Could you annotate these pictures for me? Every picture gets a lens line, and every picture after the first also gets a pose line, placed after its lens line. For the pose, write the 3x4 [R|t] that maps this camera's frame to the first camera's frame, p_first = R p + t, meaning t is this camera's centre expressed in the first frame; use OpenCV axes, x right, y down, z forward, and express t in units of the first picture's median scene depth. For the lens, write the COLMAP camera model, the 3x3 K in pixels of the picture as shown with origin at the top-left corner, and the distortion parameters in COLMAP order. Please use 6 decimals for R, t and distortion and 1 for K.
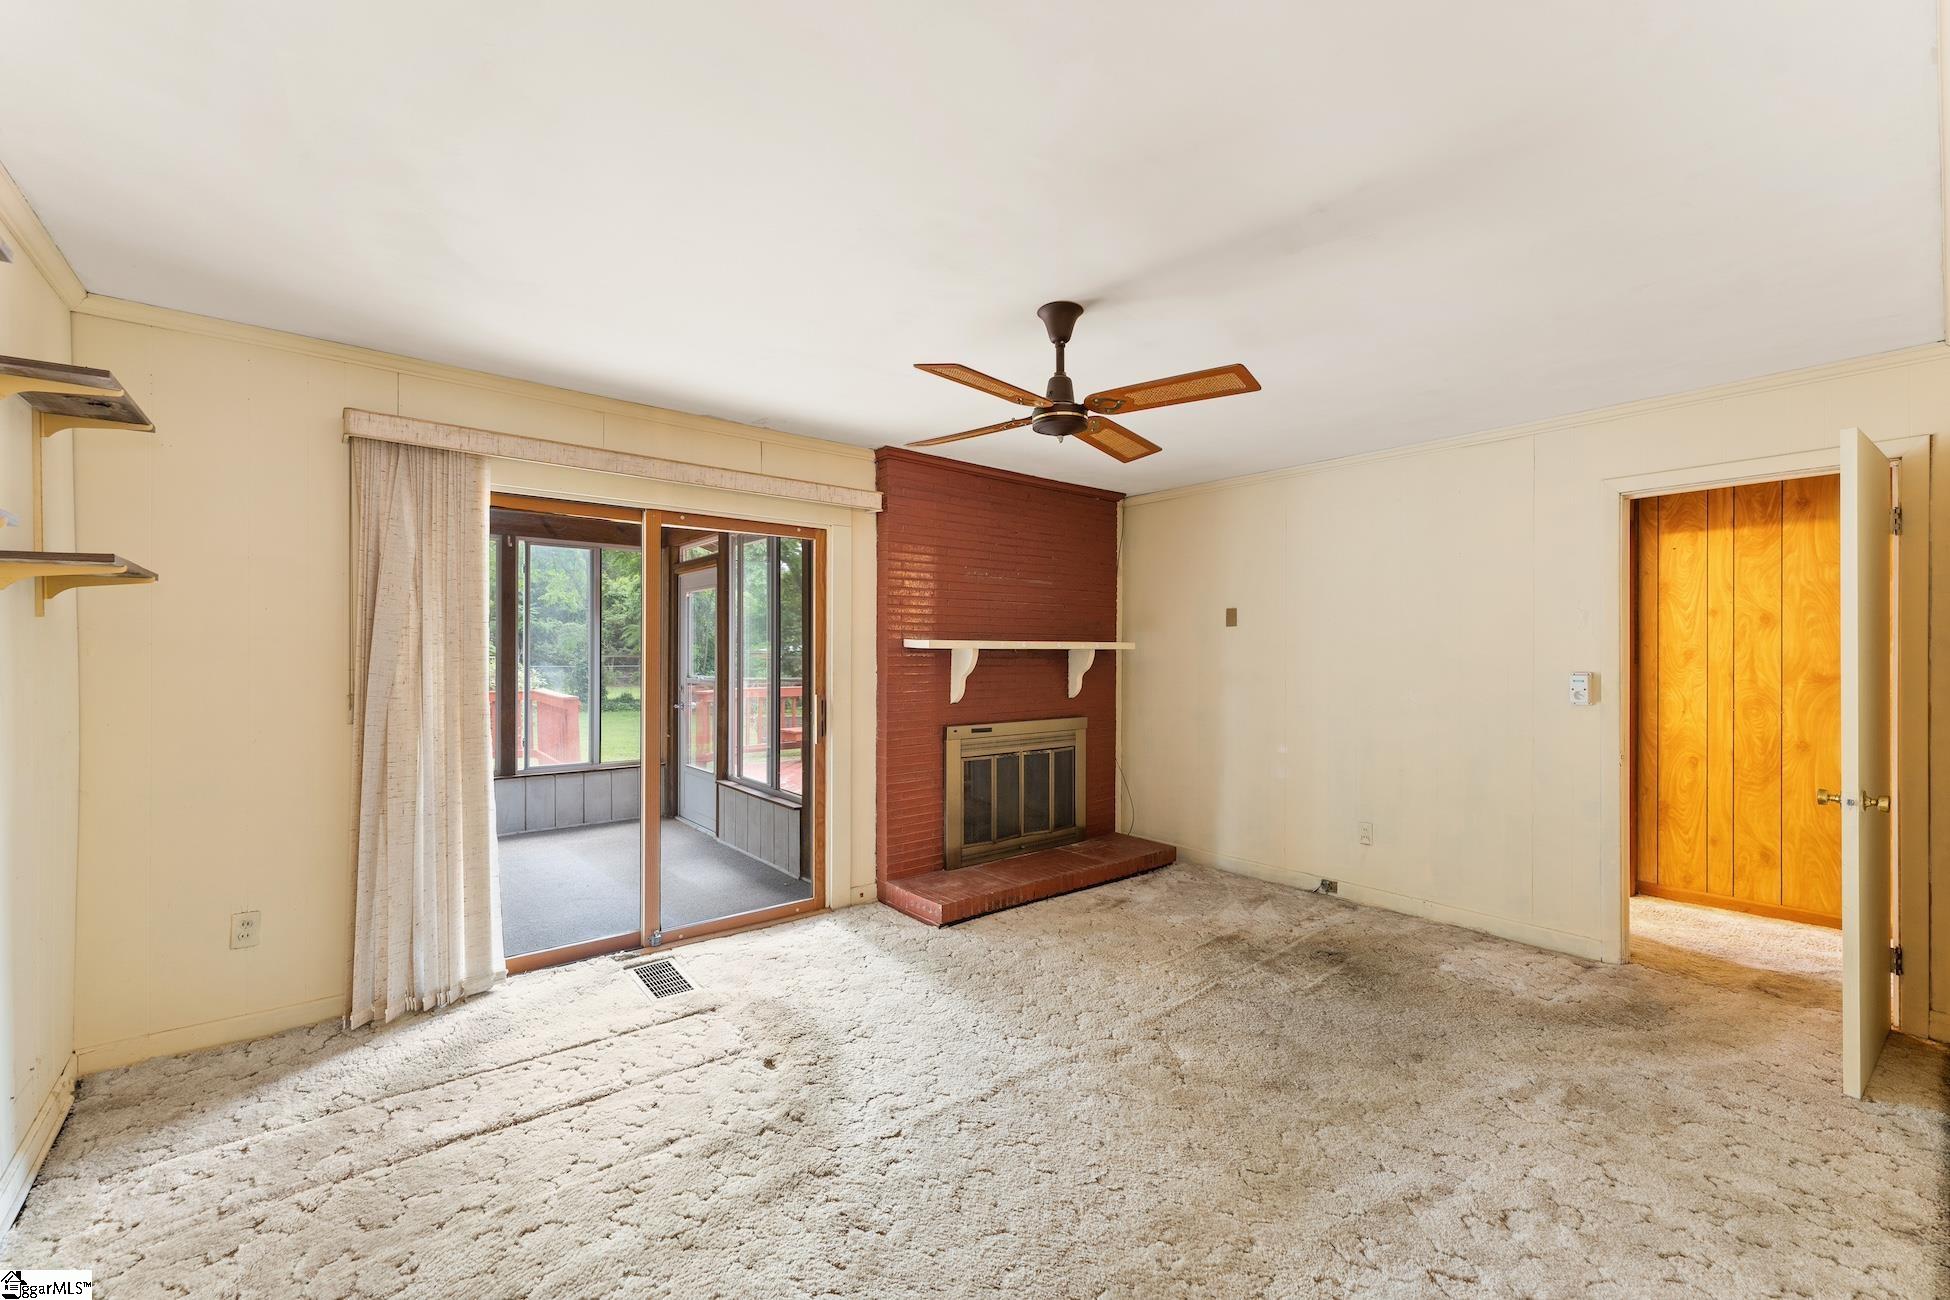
lens RADIAL K [[780.1, 0, 983.7], [0, 780.1, 650.1], [0, 0, 1]] dist [0.005394, -0.000447]
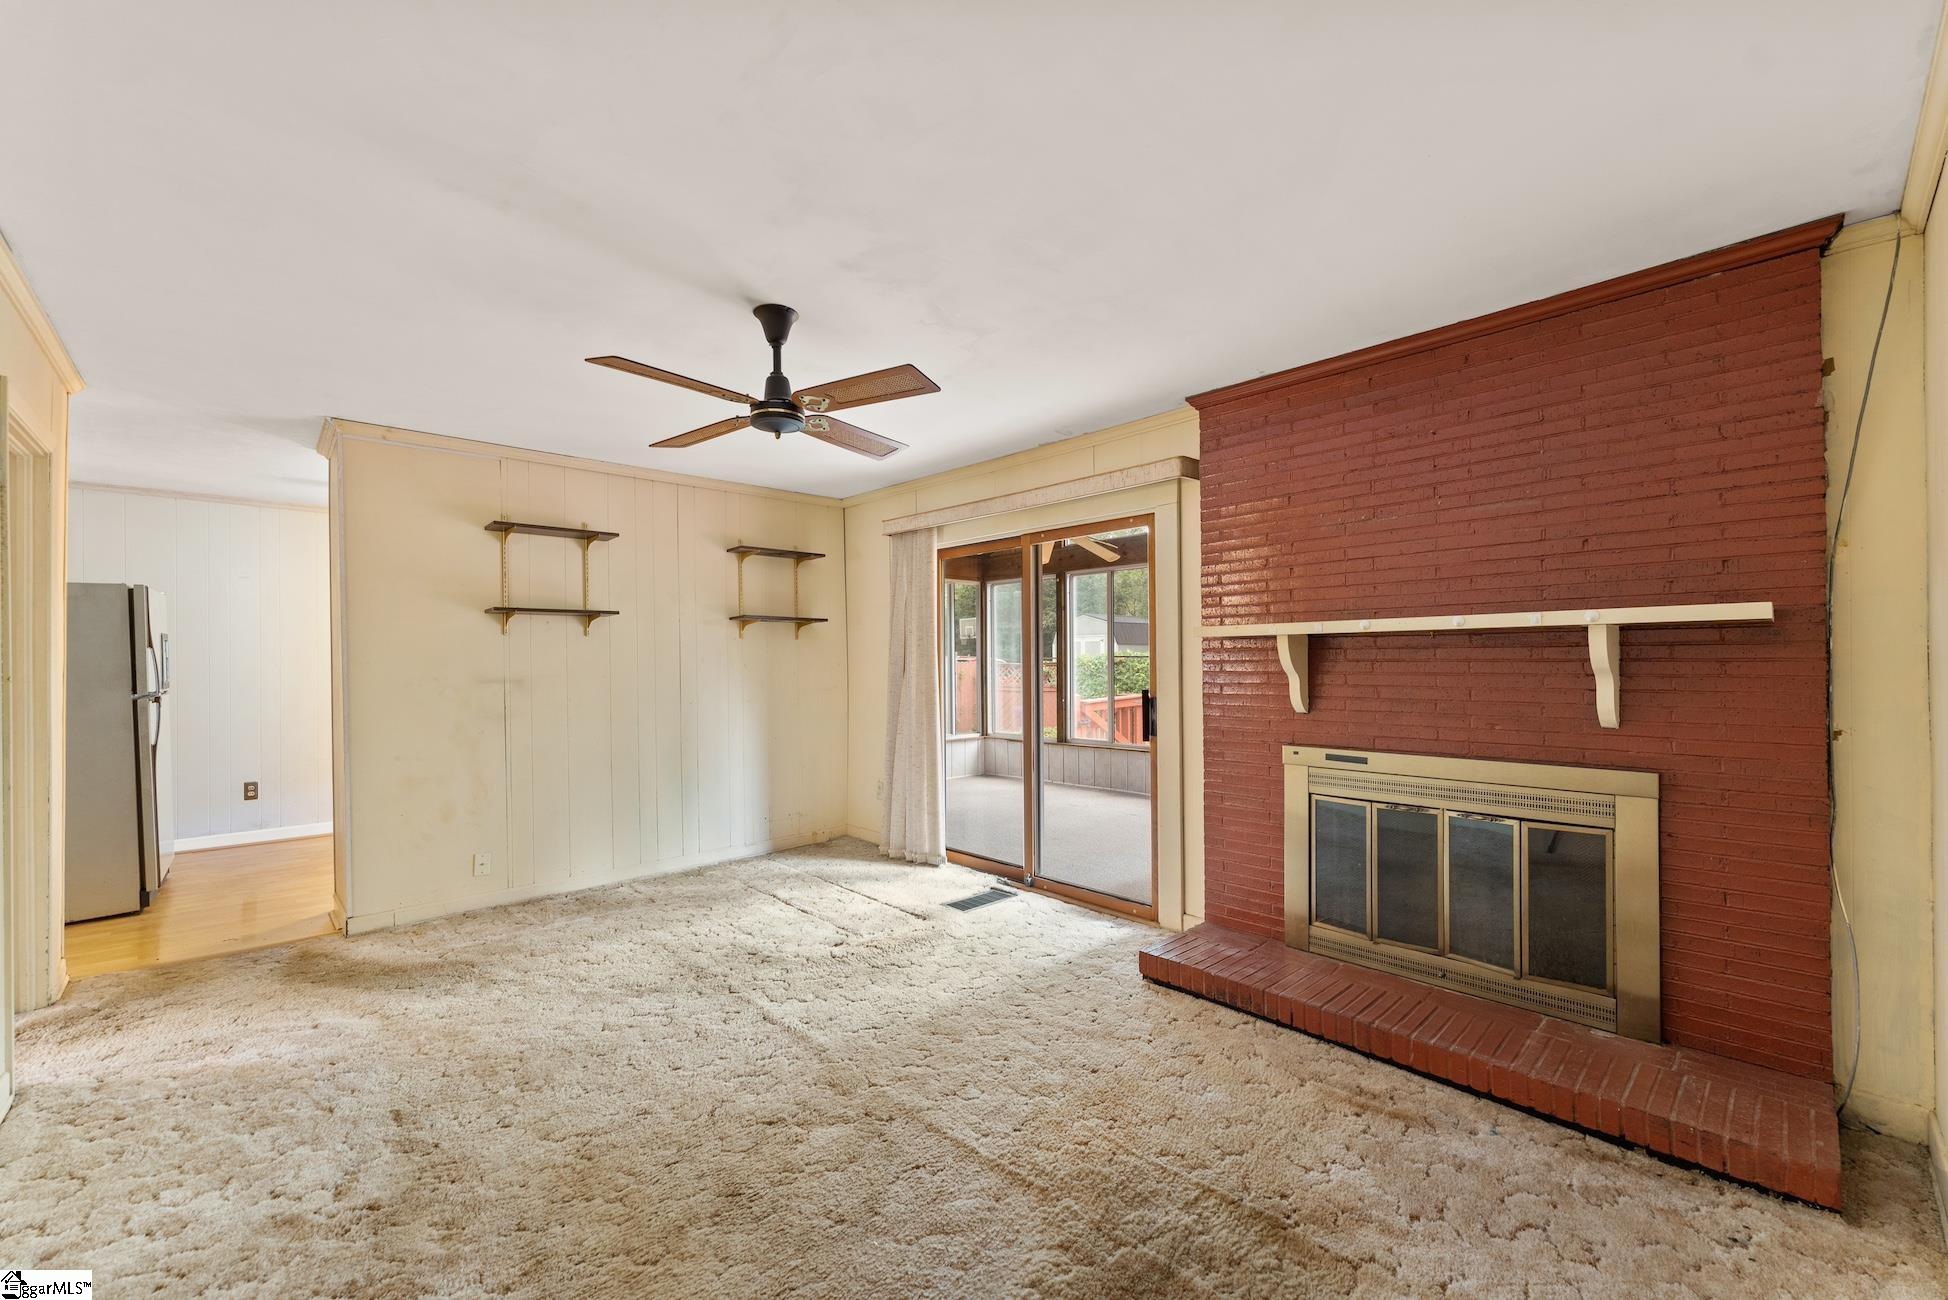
lens RADIAL K [[779.3, 0, 974.9], [0, 779.3, 662.2], [0, 0, 1]] dist [0.005394, -0.000447]
pose [[0.075271, -0.002850, -0.997159, 0.676454], [0.010582, 0.999942, -0.002059, 0.021287], [0.997107, -0.010397, 0.075296, 0.691238]]
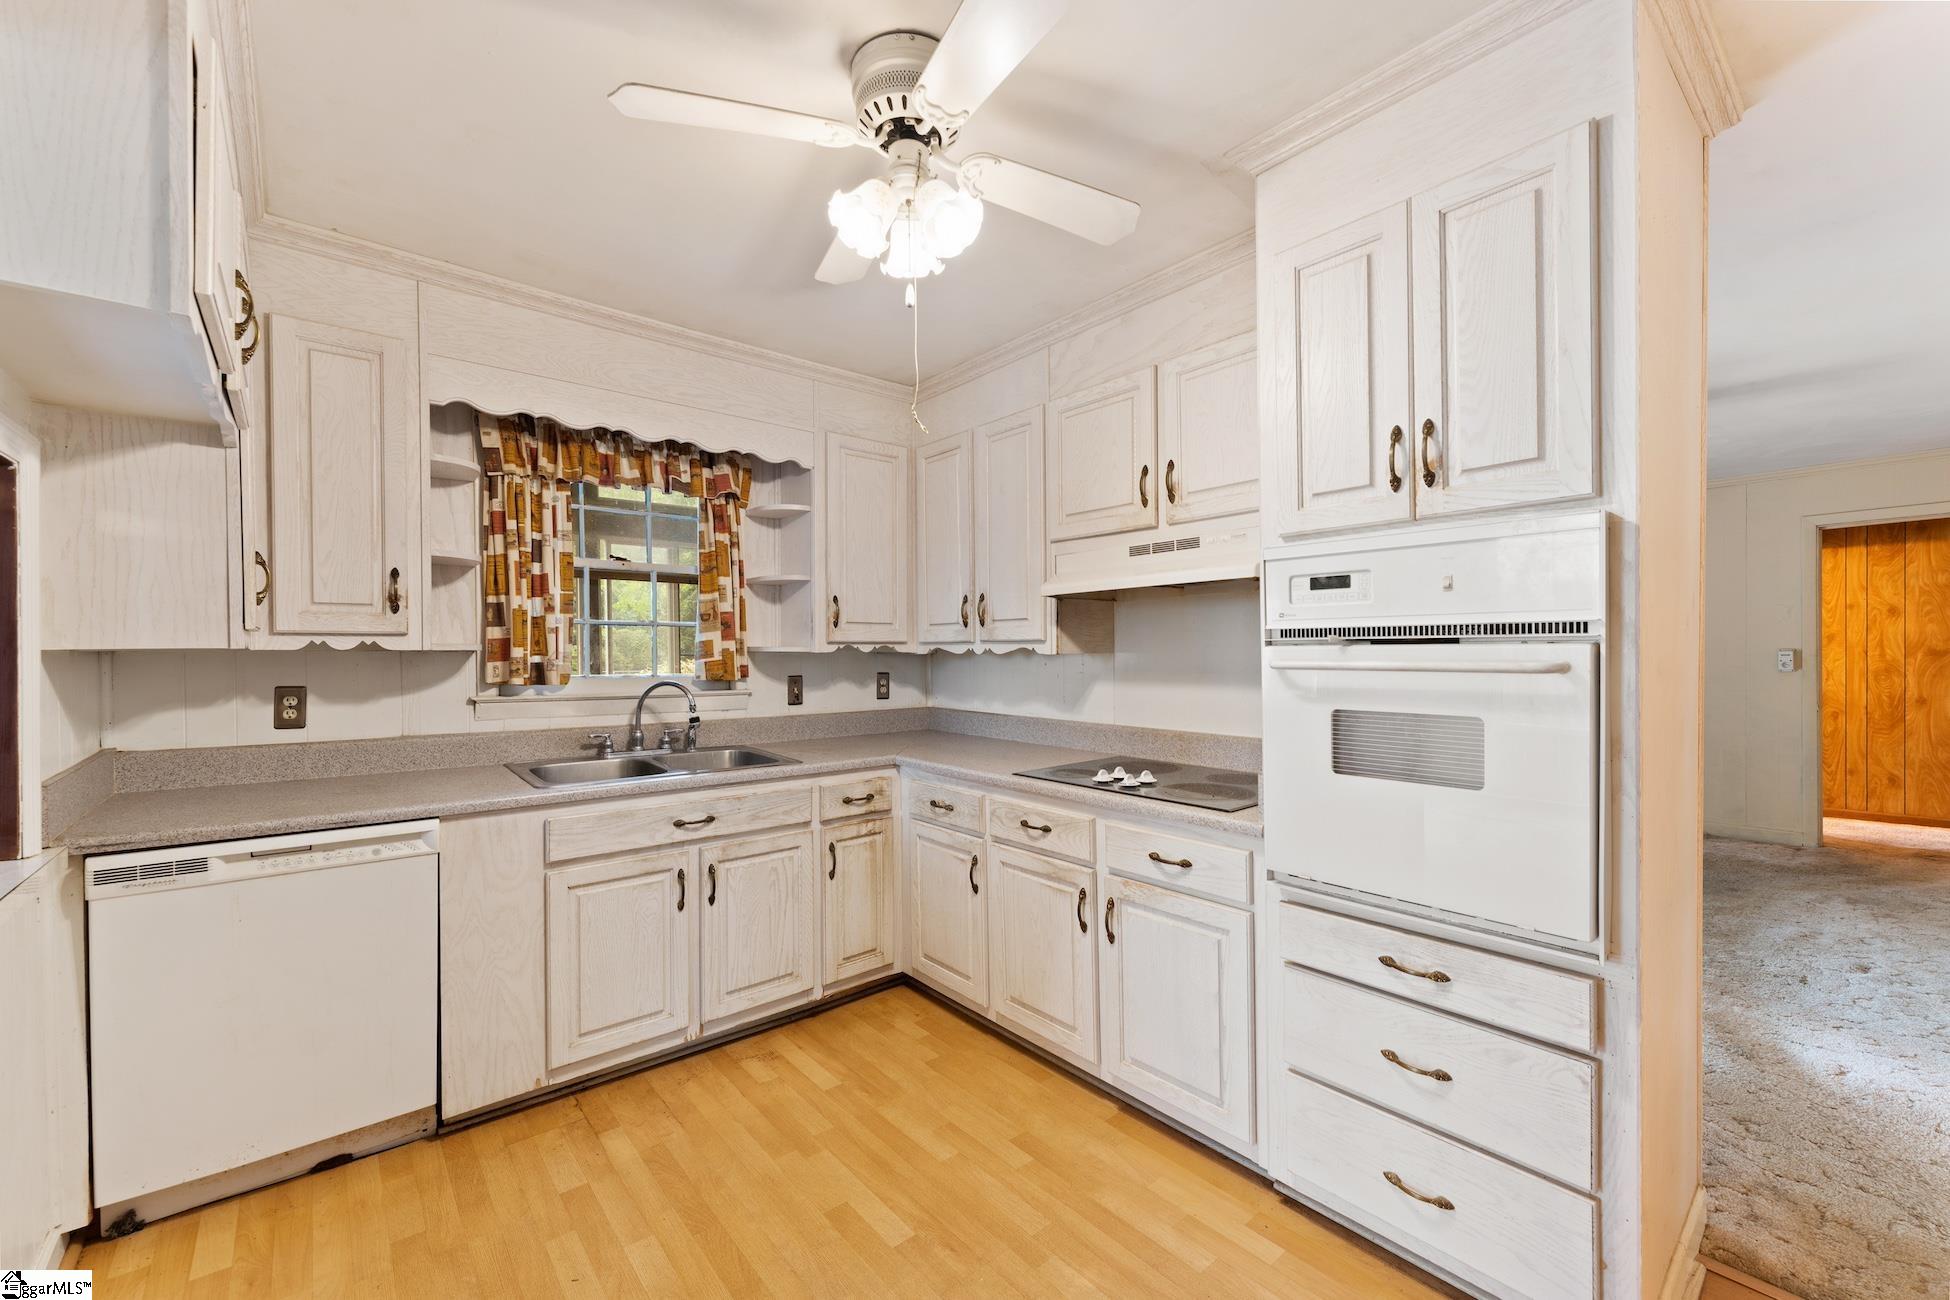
lens RADIAL K [[780.1, 0, 975.8], [0, 780.1, 657.3], [0, 0, 1]] dist [0.005394, -0.000447]
pose [[0.999678, -0.012810, 0.021922, -0.678325], [0.012626, 0.999884, 0.008505, 0.010993], [-0.022028, -0.008226, 0.999724, -0.369479]]
